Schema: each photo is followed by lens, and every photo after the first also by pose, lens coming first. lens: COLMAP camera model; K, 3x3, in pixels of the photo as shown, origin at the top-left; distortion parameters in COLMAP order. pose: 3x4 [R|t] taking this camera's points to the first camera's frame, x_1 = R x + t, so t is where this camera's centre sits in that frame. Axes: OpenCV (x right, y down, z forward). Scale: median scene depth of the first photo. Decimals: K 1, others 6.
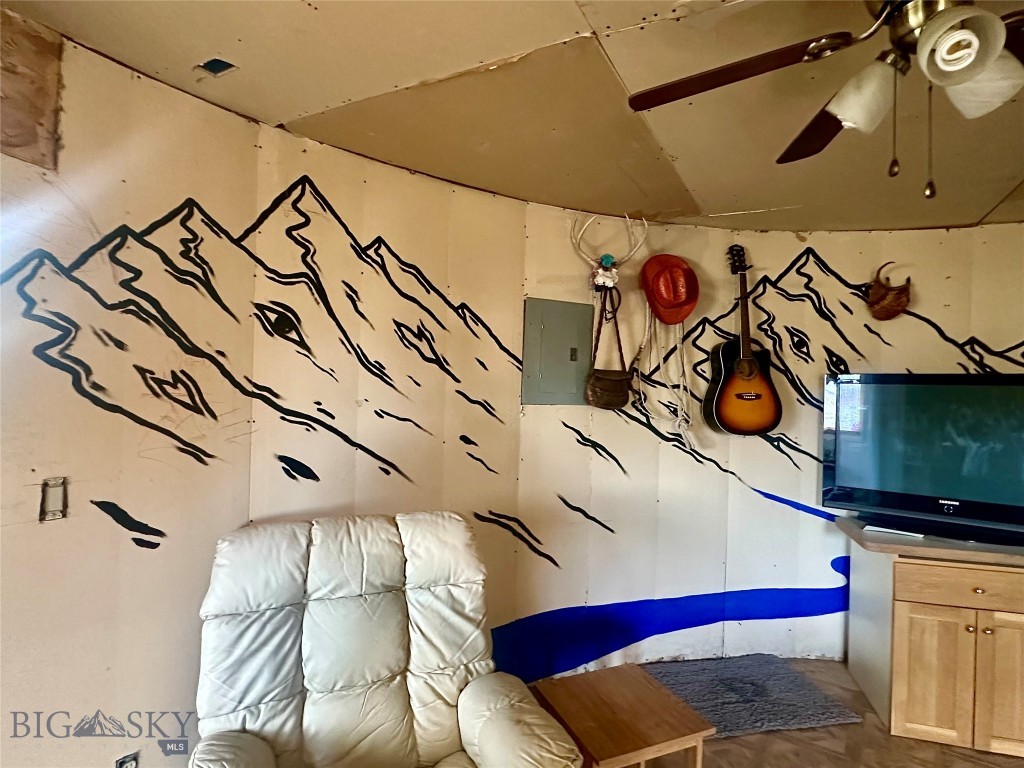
lens RADIAL K [[546.4, 0, 512.1], [0, 546.4, 385.8], [0, 0, 1]] dist [-0.005970, 0.001509]
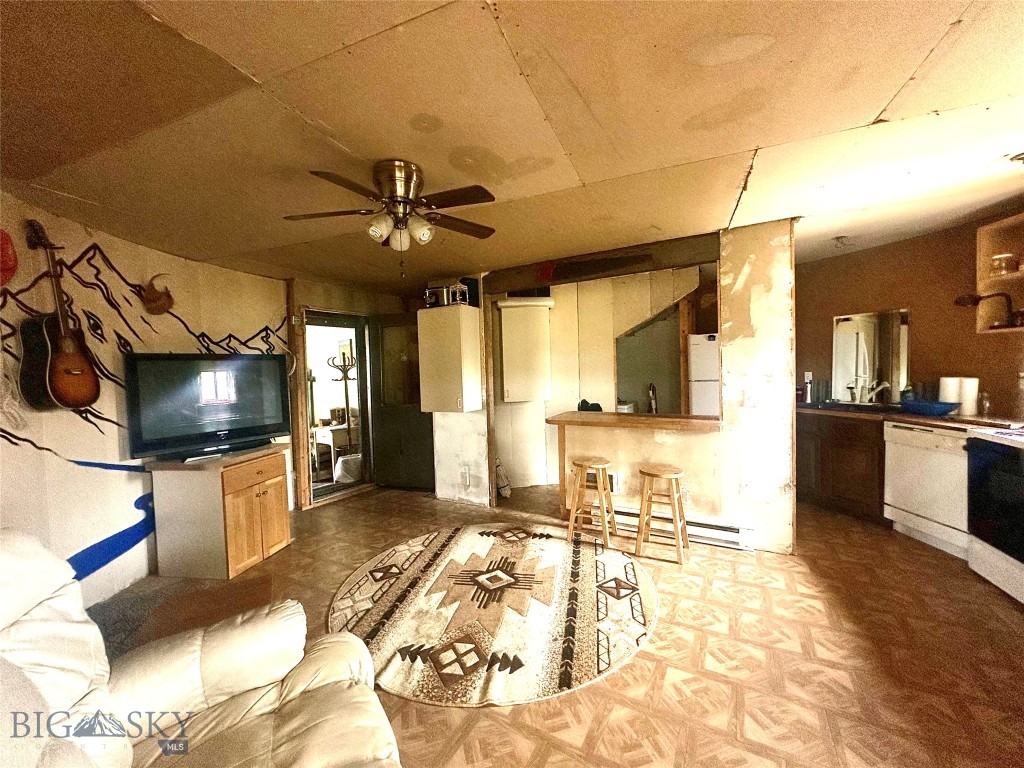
lens RADIAL K [[411.0, 0, 514.2], [0, 411.0, 384.4], [0, 0, 1]] dist [-0.003814, 0.001467]
pose [[-0.116265, -0.048175, 0.992049, -0.467006], [0.034629, 0.998019, 0.052523, 0.032316], [-0.992614, 0.040461, -0.114367, 0.242211]]
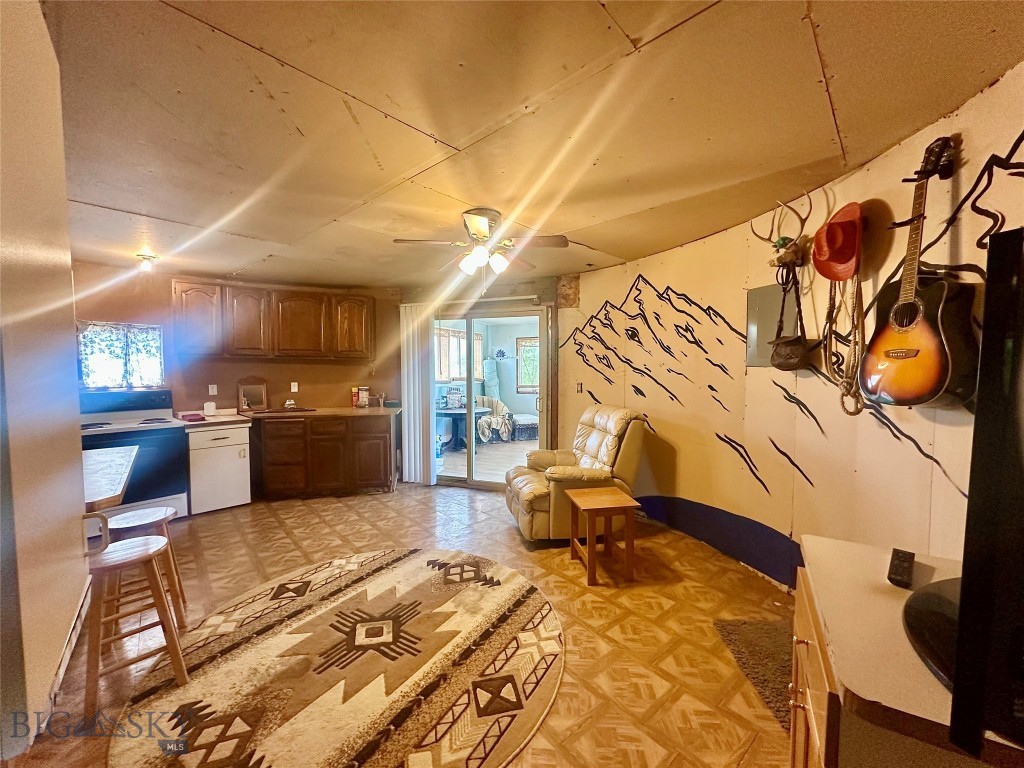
lens RADIAL K [[411.0, 0, 508.3], [0, 411.0, 385.0], [0, 0, 1]] dist [-0.003814, 0.001467]
pose [[-0.252529, 0.028566, -0.967168, 1.125342], [-0.002485, 0.999542, 0.030171, 0.047471], [0.967586, 0.010022, -0.252342, 0.626694]]
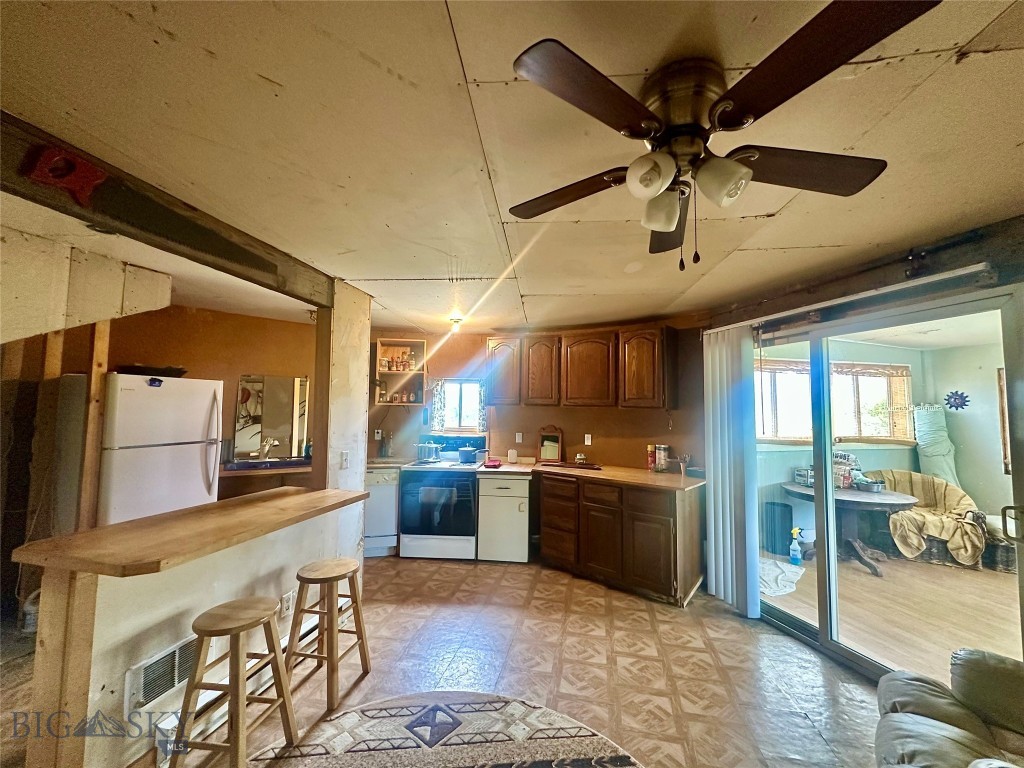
lens RADIAL K [[411.0, 0, 508.6], [0, 411.0, 387.3], [0, 0, 1]] dist [-0.003814, 0.001467]
pose [[-0.918377, -0.048968, -0.392666, 0.556222], [-0.027144, 0.997772, -0.060944, 0.015958], [0.394775, -0.045311, -0.917660, 0.626796]]
